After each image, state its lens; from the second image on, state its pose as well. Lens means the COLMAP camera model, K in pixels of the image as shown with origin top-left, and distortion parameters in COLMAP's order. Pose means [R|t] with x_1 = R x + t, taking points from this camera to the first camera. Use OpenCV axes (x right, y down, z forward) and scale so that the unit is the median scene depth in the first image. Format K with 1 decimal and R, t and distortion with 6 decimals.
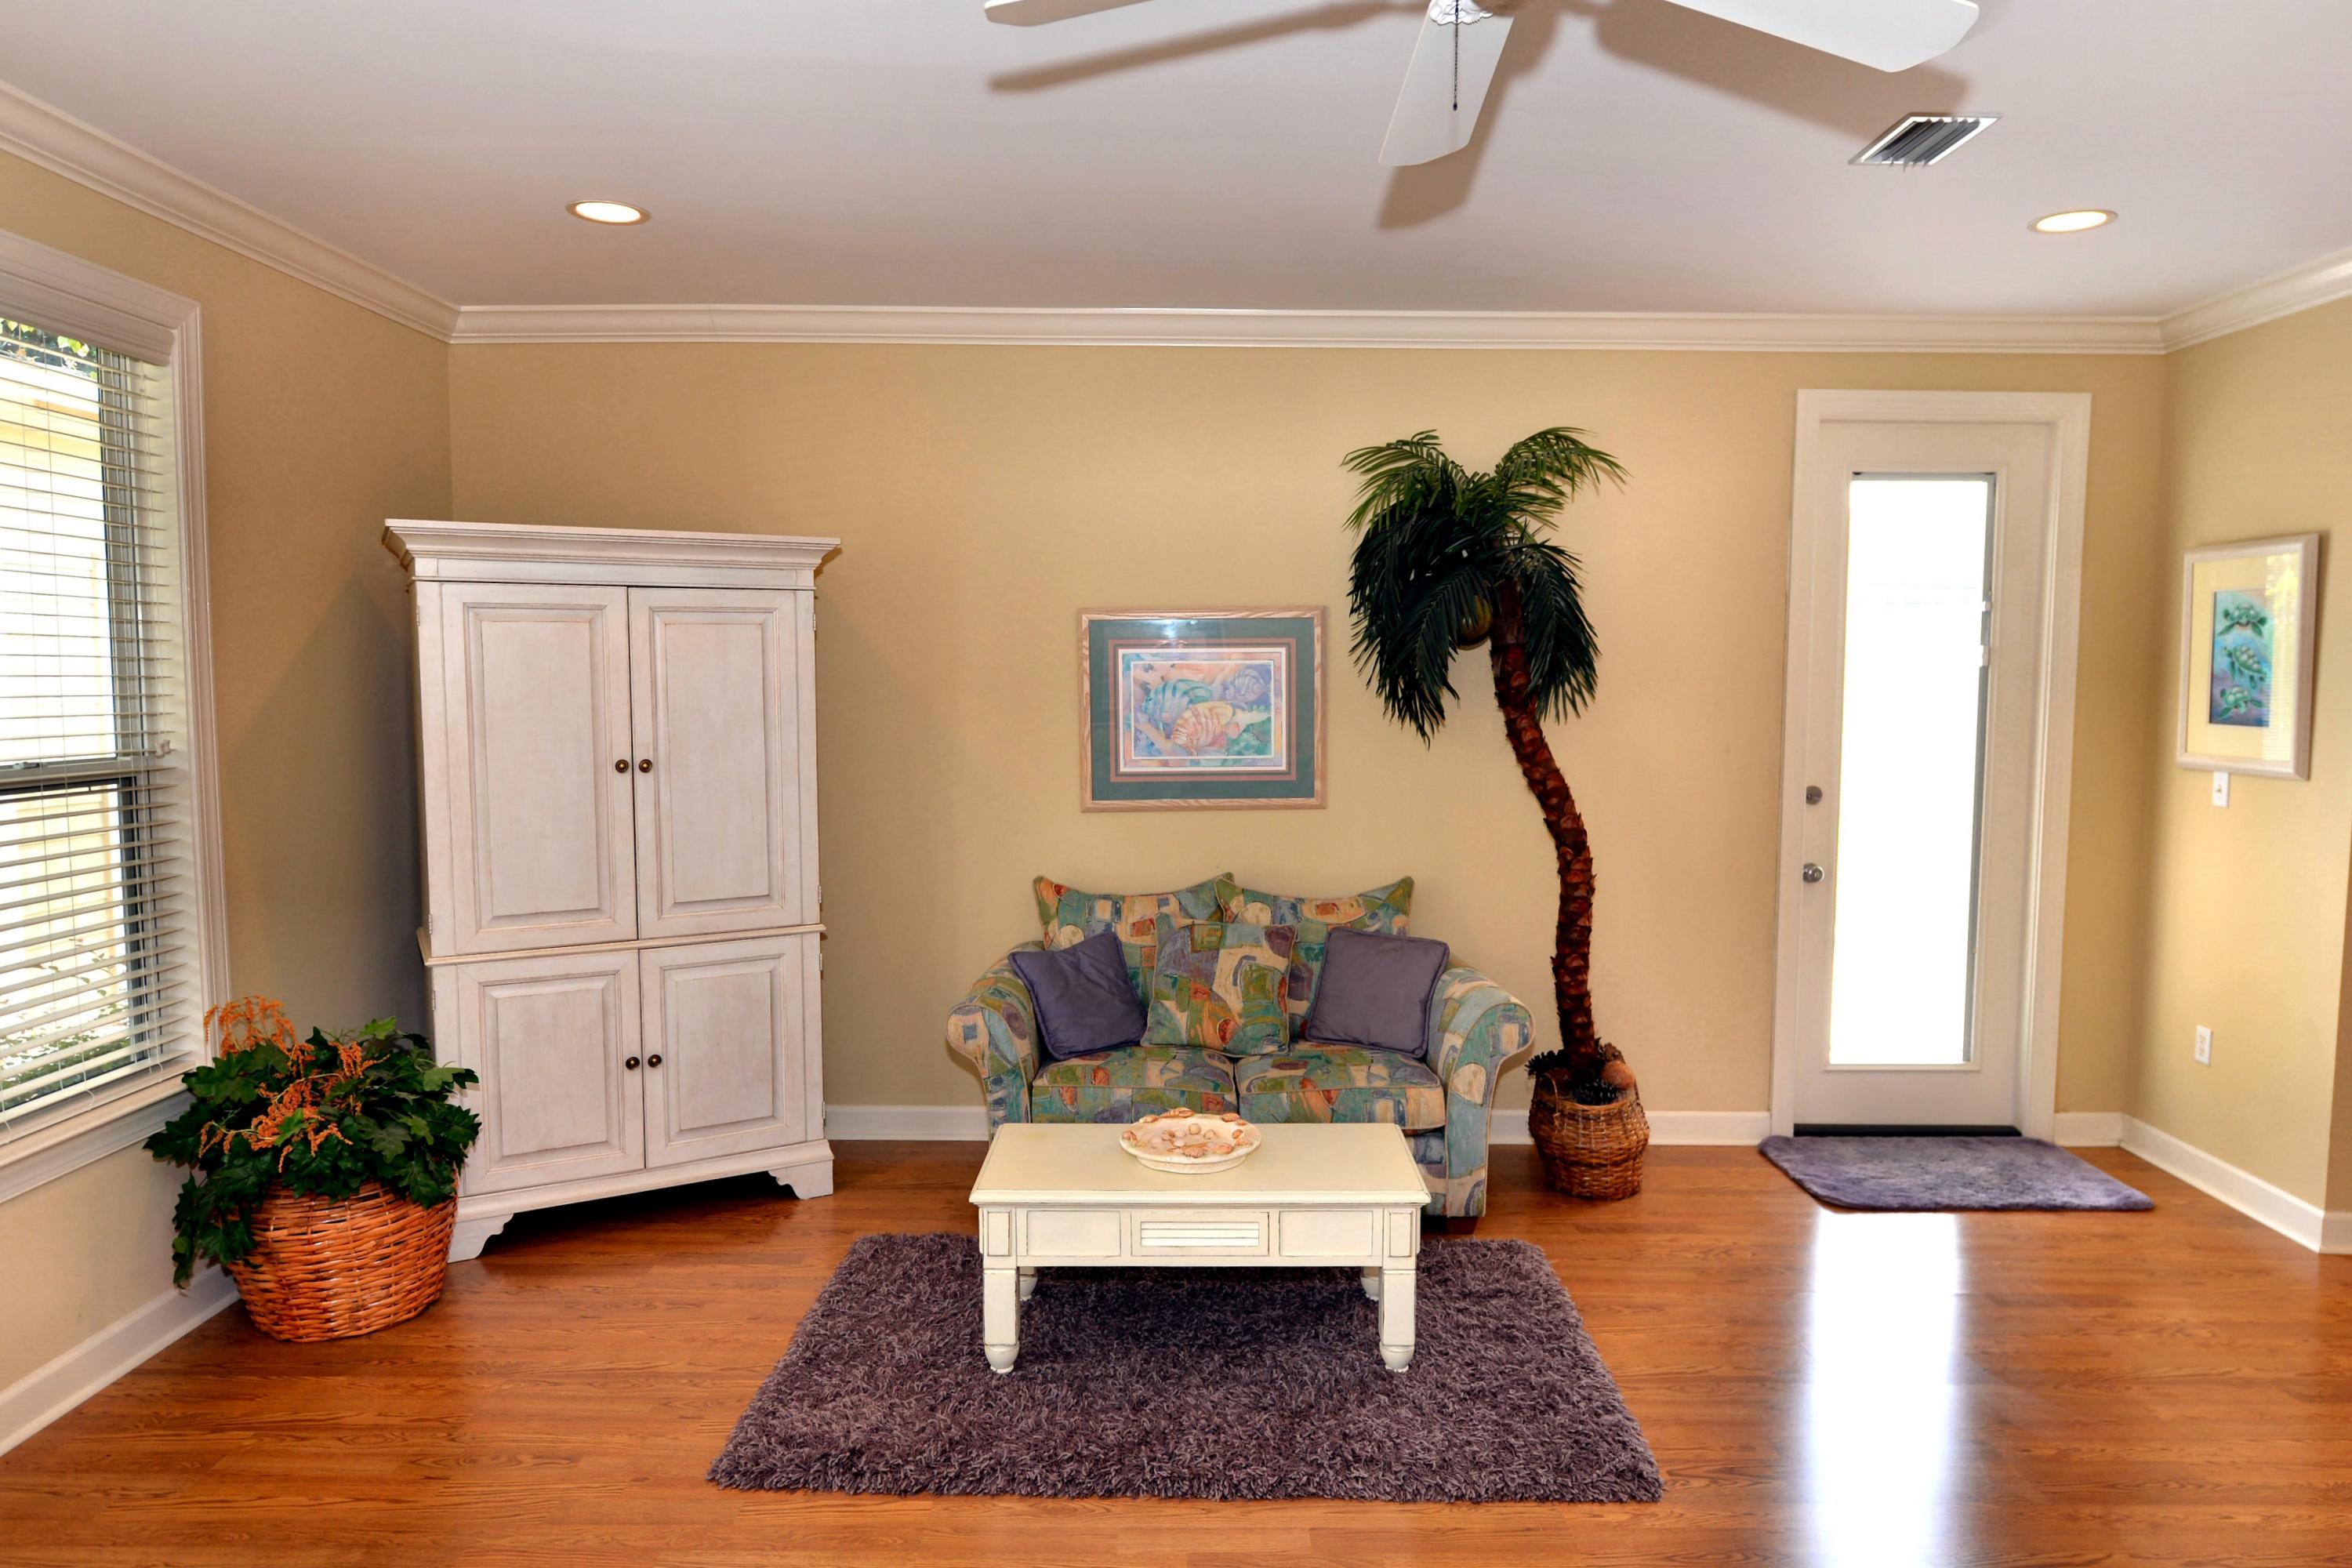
lens RADIAL K [[1487.2, 0, 1188.9], [0, 1487.2, 782.4], [0, 0, 1]] dist [0.001223, 0.000719]
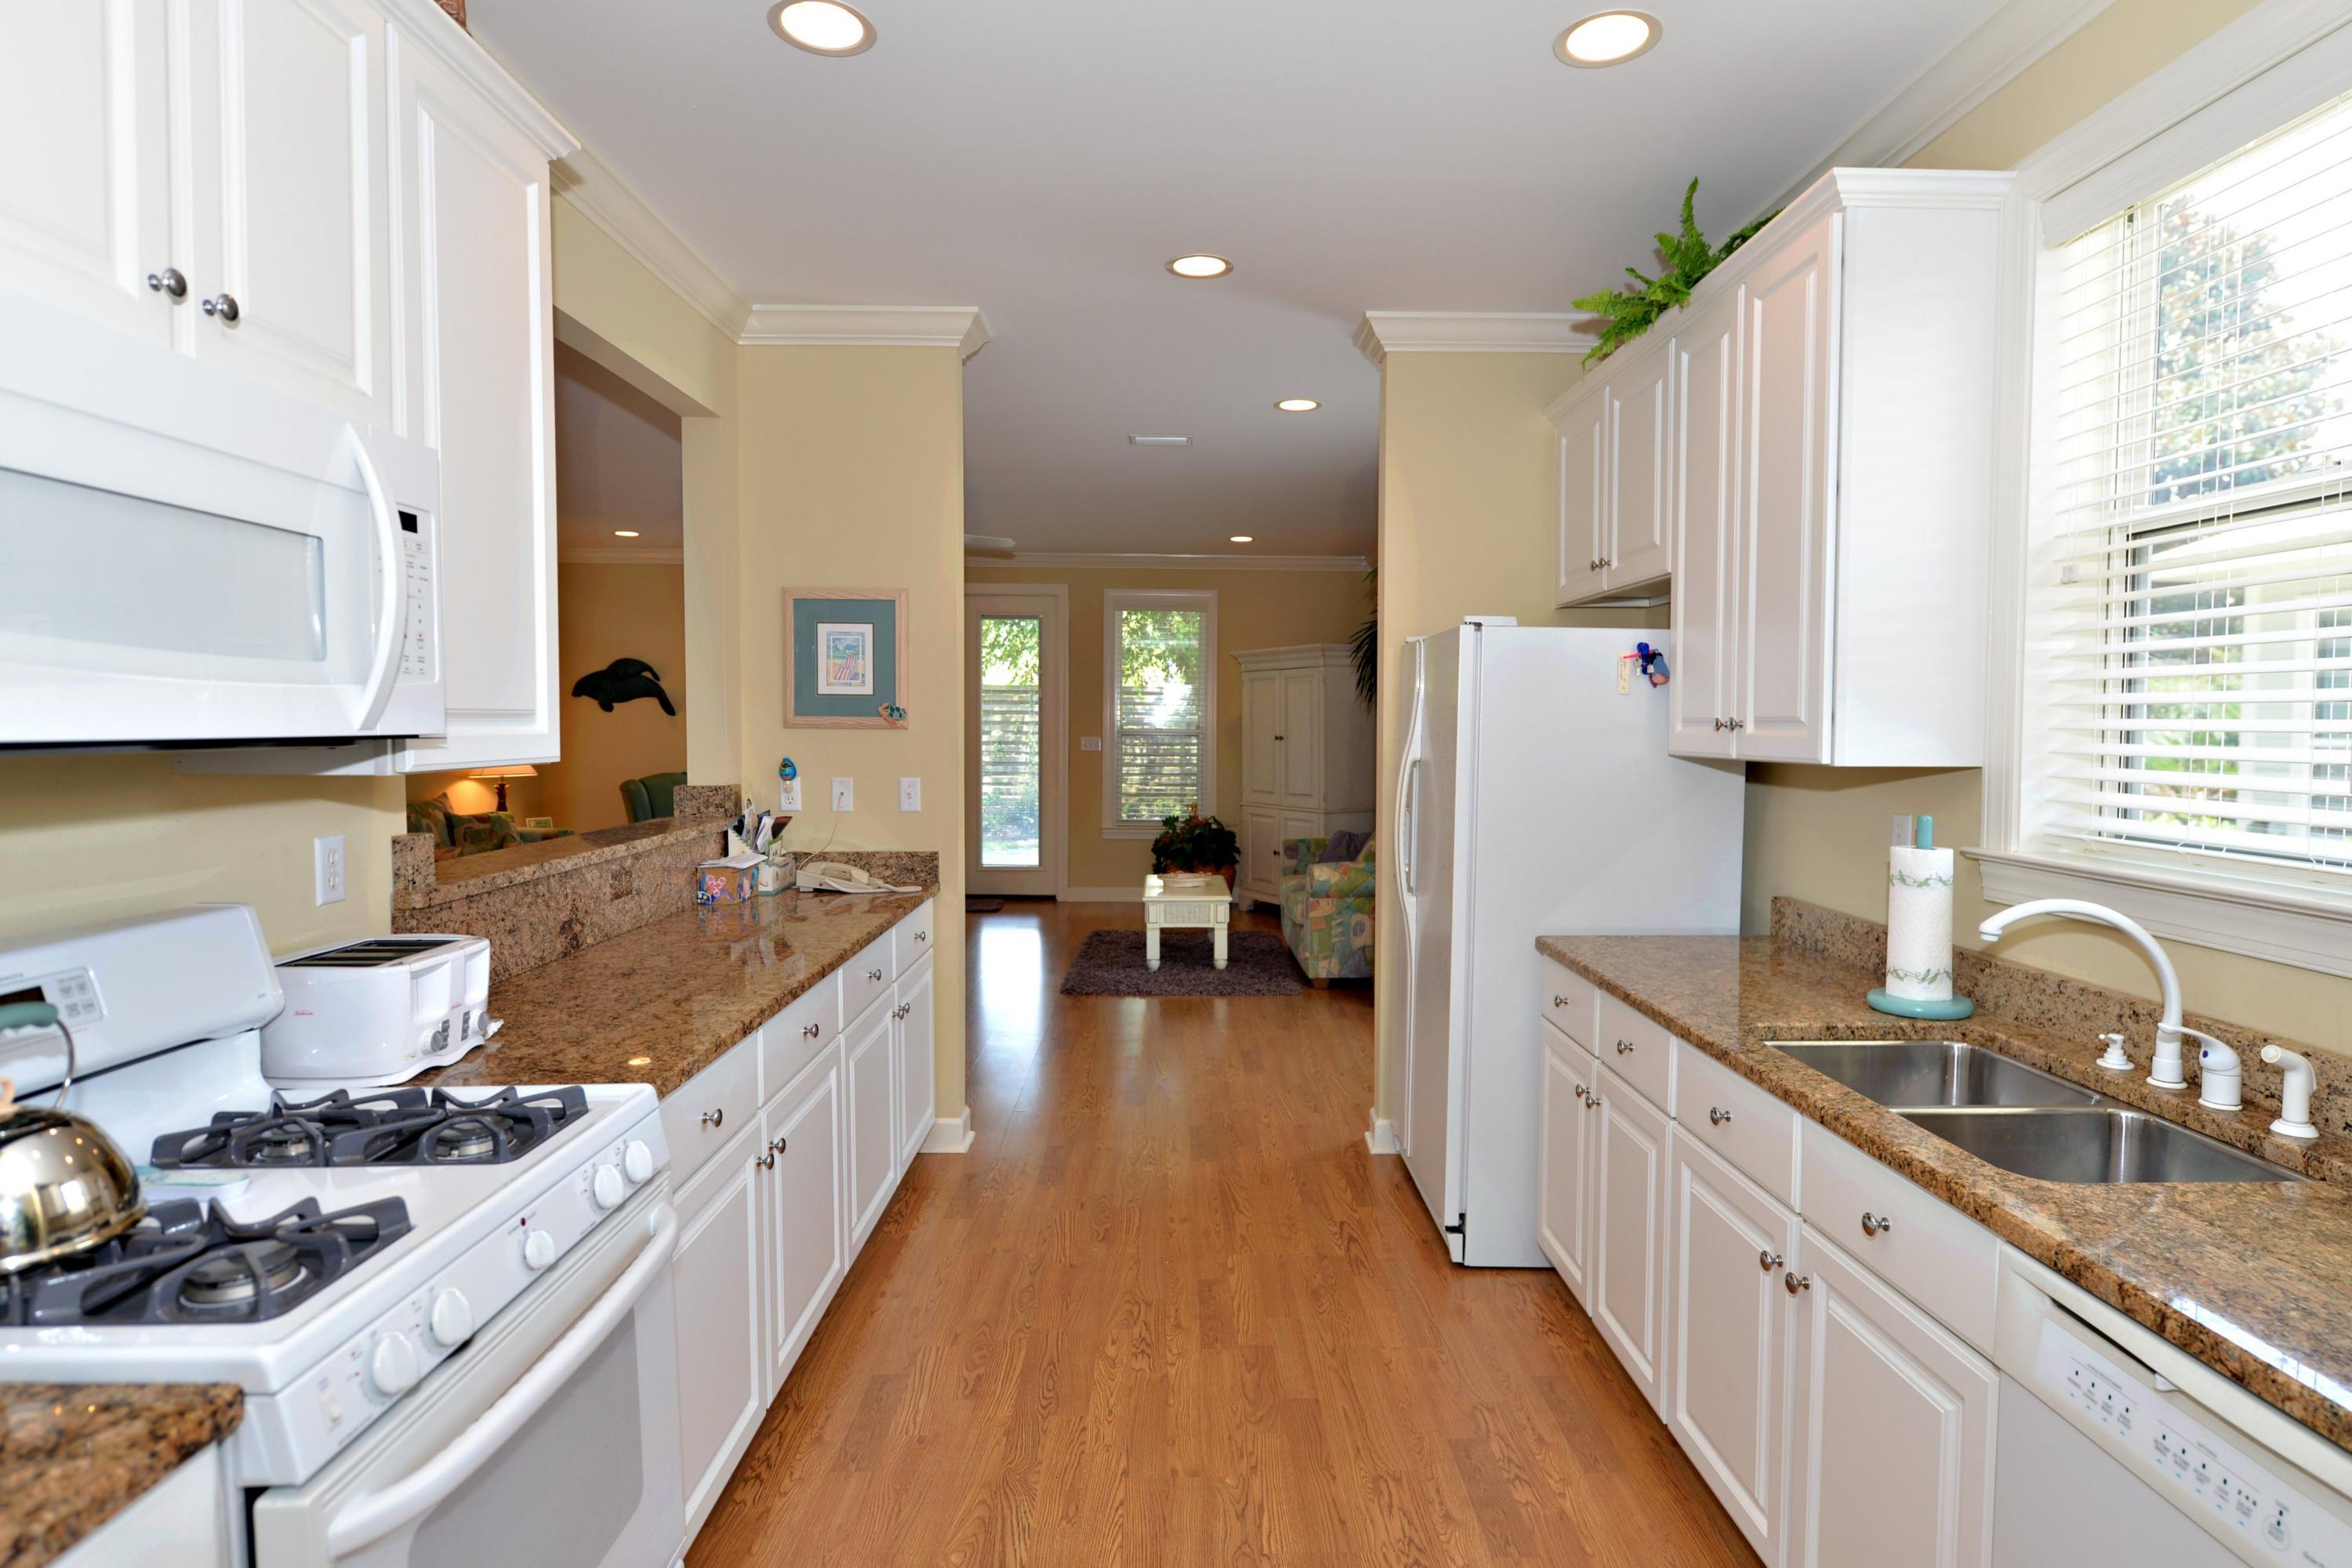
lens RADIAL K [[1242.4, 0, 1178.5], [0, 1242.4, 777.2], [0, 0, 1]] dist [0.000118, -0.000656]
pose [[0.009642, 0.038043, -0.999230, 1.649055], [-0.083803, 0.995791, 0.037103, -0.007950], [0.996436, 0.083381, 0.012790, 0.737369]]
